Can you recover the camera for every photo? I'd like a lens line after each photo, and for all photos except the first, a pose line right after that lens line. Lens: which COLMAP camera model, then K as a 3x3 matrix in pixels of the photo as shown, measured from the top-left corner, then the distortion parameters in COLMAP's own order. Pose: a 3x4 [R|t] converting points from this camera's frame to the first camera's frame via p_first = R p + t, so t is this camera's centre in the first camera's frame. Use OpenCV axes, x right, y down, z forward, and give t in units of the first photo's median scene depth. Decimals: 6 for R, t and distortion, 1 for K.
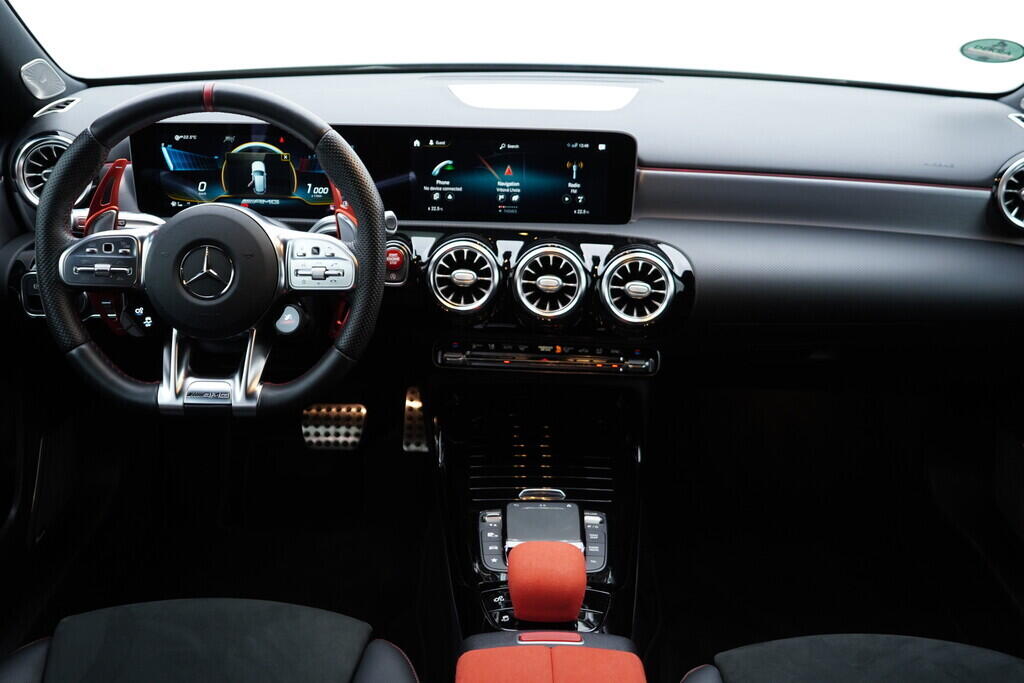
lens RADIAL K [[1049.8, 0, 505.4], [0, 1049.8, 337.0], [0, 0, 1]] dist [0.005804, 0.000000]
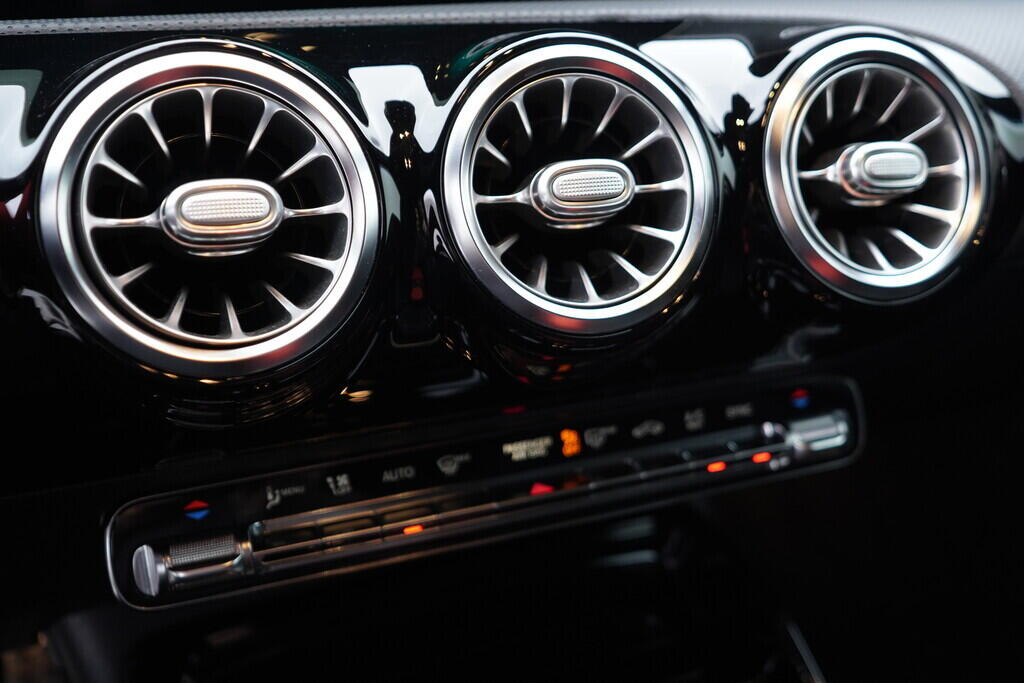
lens RADIAL K [[1049.8, 0, 512.4], [0, 1049.8, 340.4], [0, 0, 1]] dist [0.005804, 0.000000]
pose [[0.908849, -0.173450, 0.379354, -0.070324], [0.189981, 0.981768, -0.006266, -0.017433], [-0.371351, 0.077765, 0.925230, 0.754692]]
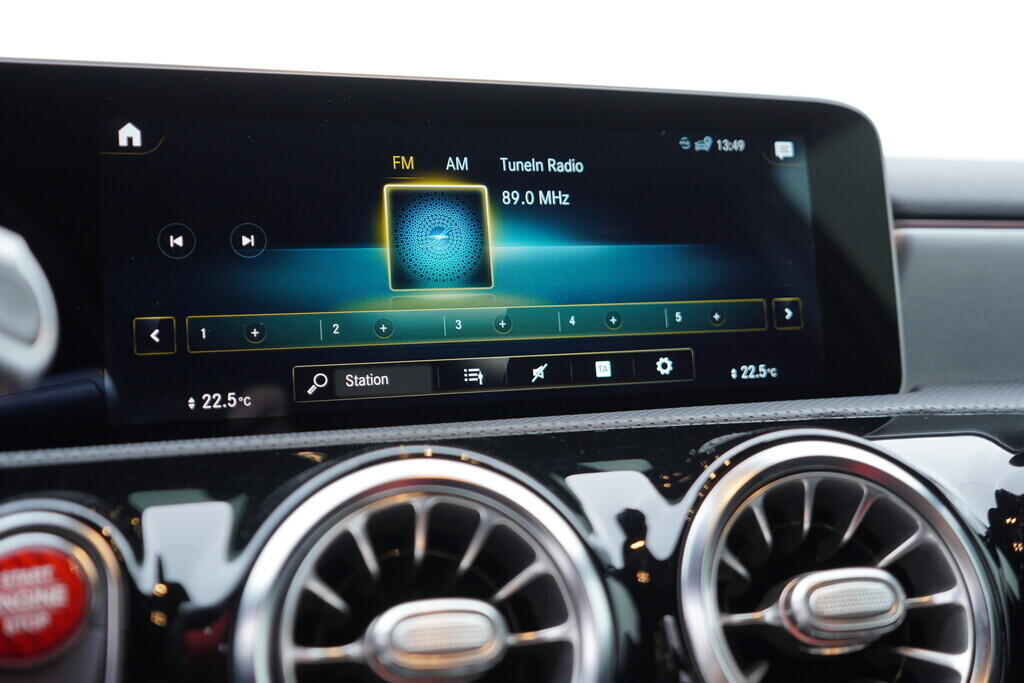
lens RADIAL K [[1049.8, 0, 512.3], [0, 1049.8, 340.0], [0, 0, 1]] dist [0.005804, 0.000000]
pose [[0.942959, -0.055074, 0.328321, -0.083414], [0.191669, 0.896179, -0.400159, -0.026475], [-0.272195, 0.440262, 0.855616, 0.787759]]
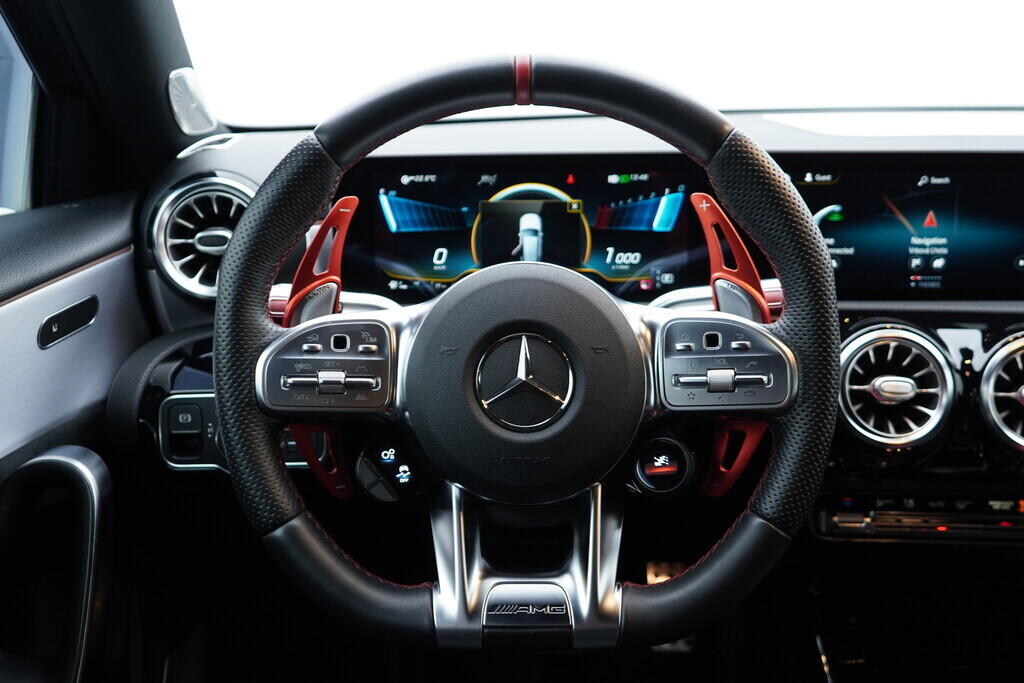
lens RADIAL K [[1049.8, 0, 512.0], [0, 1049.8, 336.2], [0, 0, 1]] dist [0.005804, 0.000000]
pose [[0.999627, -0.020842, -0.017655, -0.239231], [0.018312, 0.990947, -0.132995, -0.010467], [0.020267, 0.132622, 0.990959, 0.385550]]
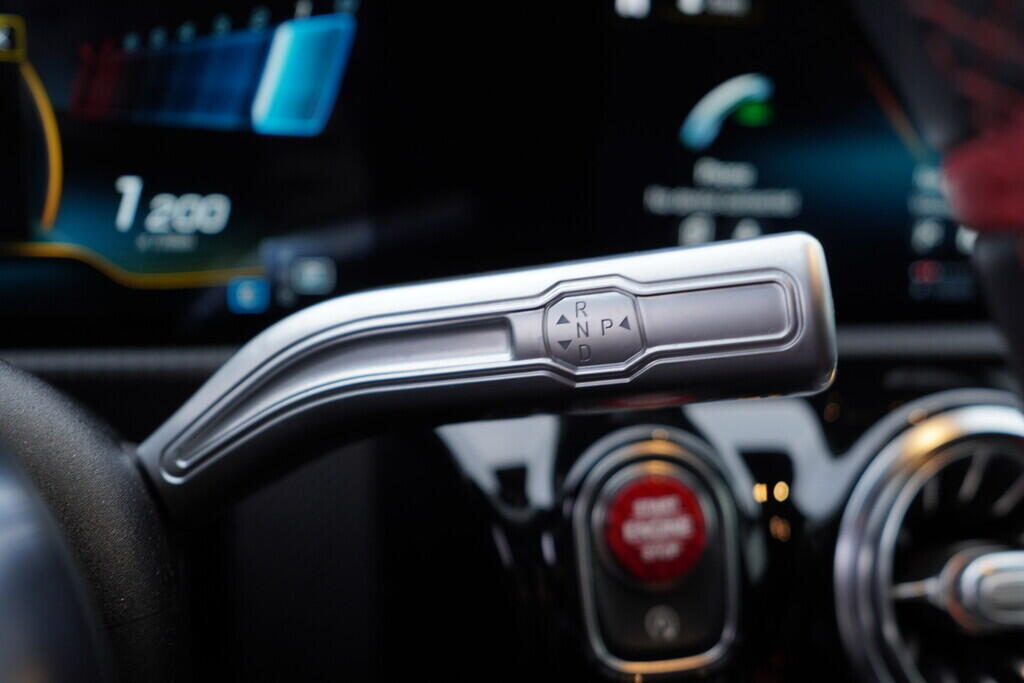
lens RADIAL K [[1049.8, 0, 511.1], [0, 1049.8, 340.2], [0, 0, 1]] dist [0.005804, 0.000000]
pose [[0.955251, -0.042225, 0.292766, -0.179514], [0.092251, 0.982921, -0.159235, -0.077783], [-0.281042, 0.179118, 0.942832, 0.806284]]
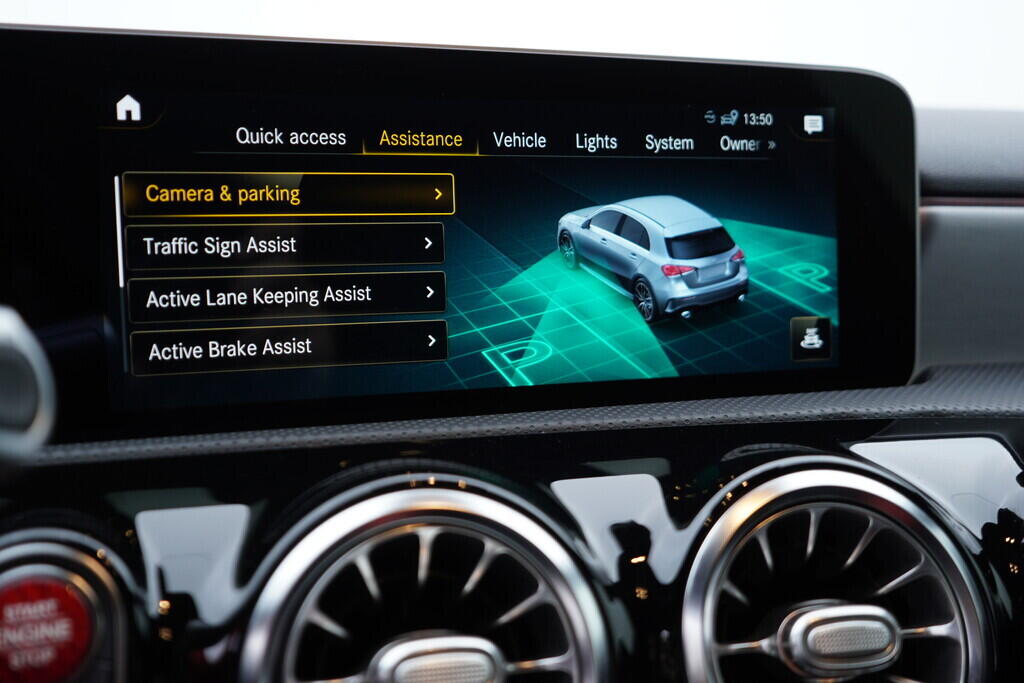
lens RADIAL K [[1049.8, 0, 513.5], [0, 1049.8, 344.4], [0, 0, 1]] dist [0.005804, 0.000000]
pose [[0.945466, -0.064017, 0.319368, -0.081459], [0.156127, 0.949588, -0.271858, -0.058200], [-0.285864, 0.306894, 0.907798, 0.780927]]
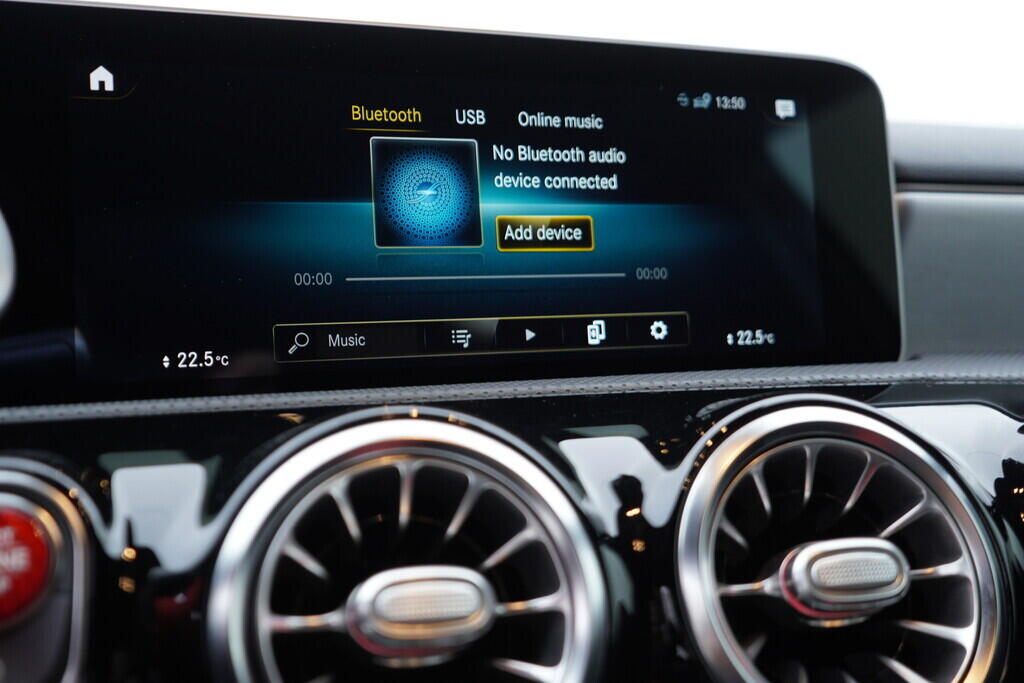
lens RADIAL K [[1049.8, 0, 512.4], [0, 1049.8, 339.8], [0, 0, 1]] dist [0.005804, 0.000000]
pose [[0.938485, -0.052734, 0.341271, -0.081547], [0.187695, 0.907438, -0.375935, -0.027622], [-0.289857, 0.416864, 0.861514, 0.798168]]
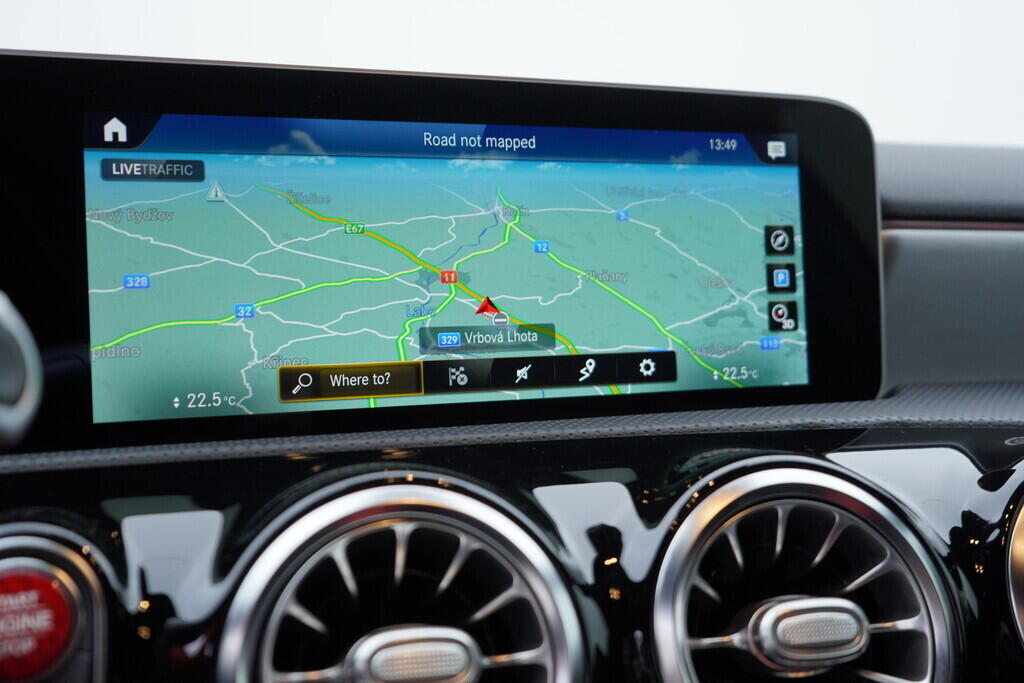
lens RADIAL K [[1049.8, 0, 512.5], [0, 1049.8, 341.8], [0, 0, 1]] dist [0.005804, 0.000000]
pose [[0.940327, -0.052377, 0.336216, -0.082312], [0.168985, 0.929506, -0.327814, -0.044586], [-0.295345, 0.365068, 0.882891, 0.778091]]
